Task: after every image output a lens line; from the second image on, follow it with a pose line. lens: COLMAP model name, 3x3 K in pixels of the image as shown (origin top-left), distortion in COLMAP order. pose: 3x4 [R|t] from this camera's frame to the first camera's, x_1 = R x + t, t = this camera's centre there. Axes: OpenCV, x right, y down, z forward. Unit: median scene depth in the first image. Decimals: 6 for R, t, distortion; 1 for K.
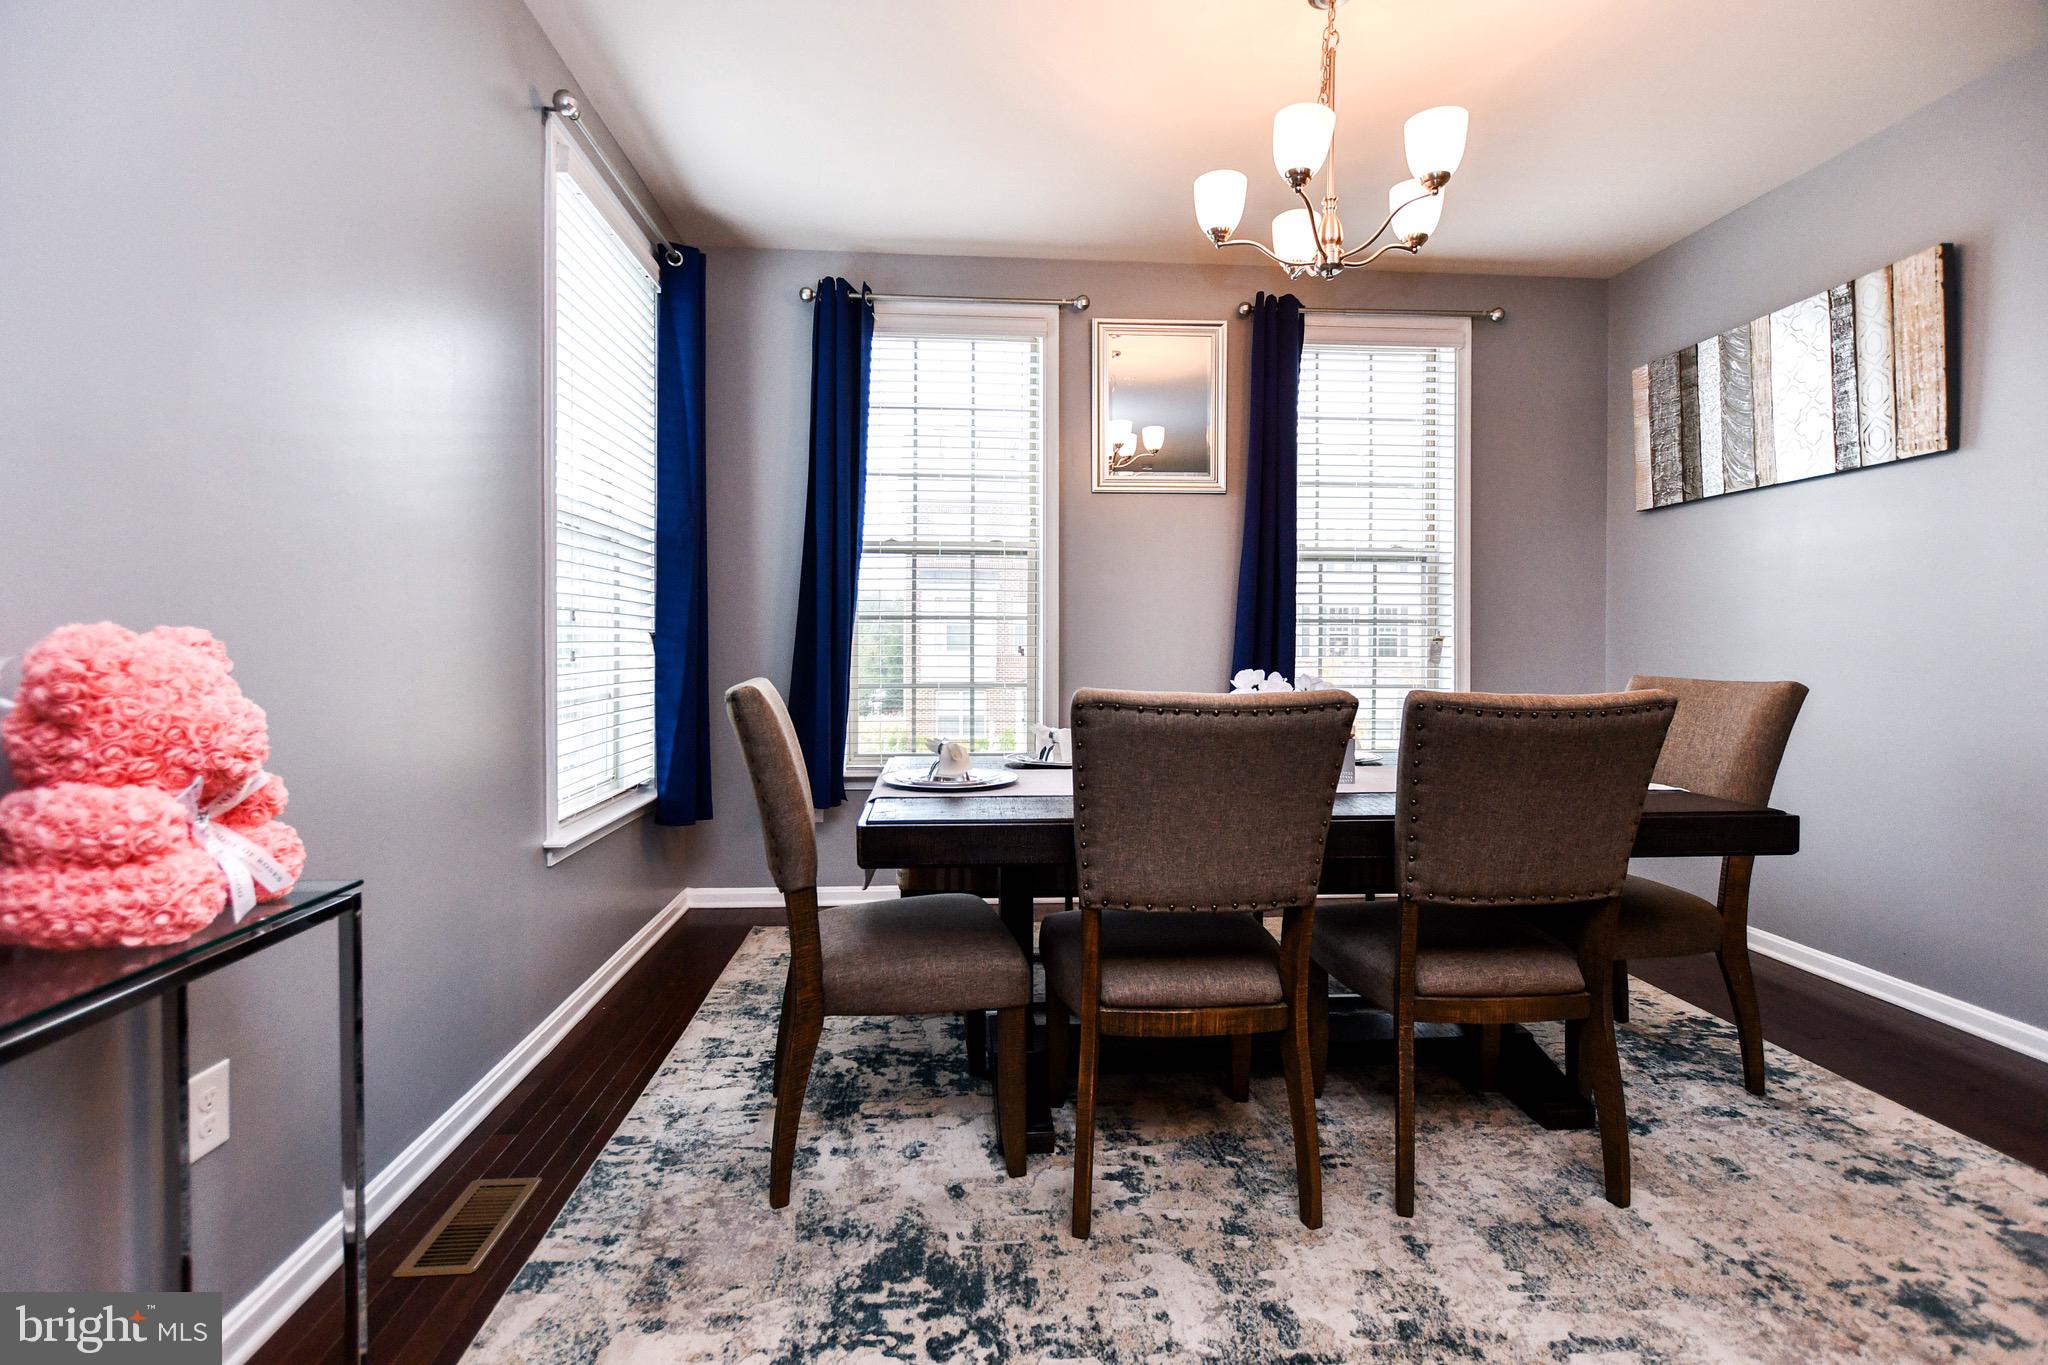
lens RADIAL K [[925.0, 0, 1019.3], [0, 925.0, 645.6], [0, 0, 1]] dist [-0.003001, -0.000200]
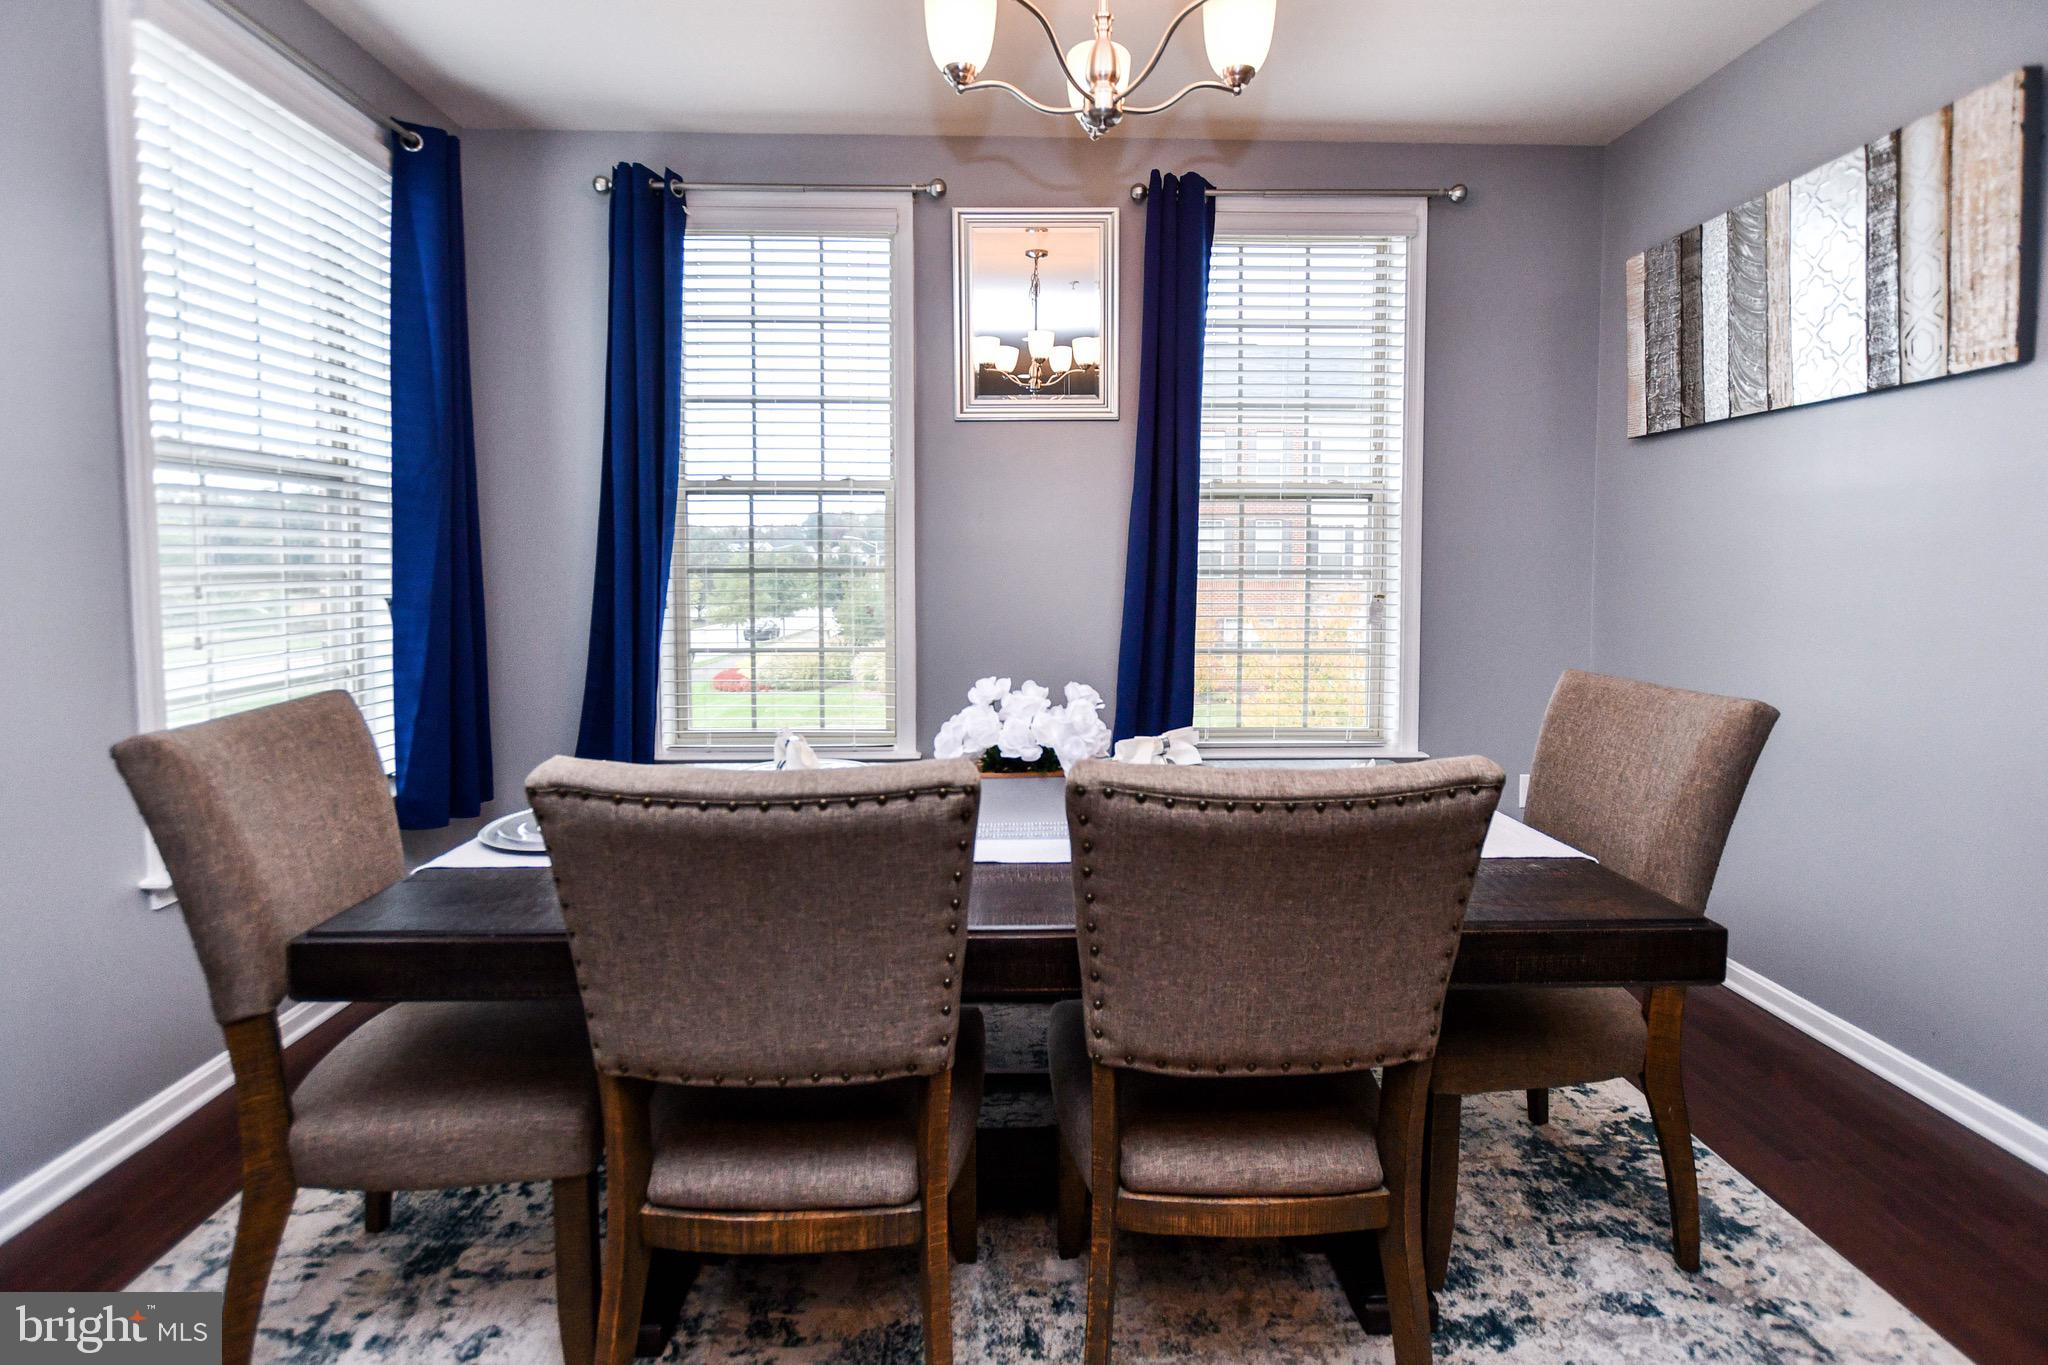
lens RADIAL K [[957.8, 0, 1003.7], [0, 957.8, 605.2], [0, 0, 1]] dist [-0.003939, 0.000149]
pose [[0.998831, 0.000347, -0.048341, 0.219027], [0.001610, 0.999181, 0.040440, -0.046376], [0.048315, -0.040470, 0.998012, 0.182724]]
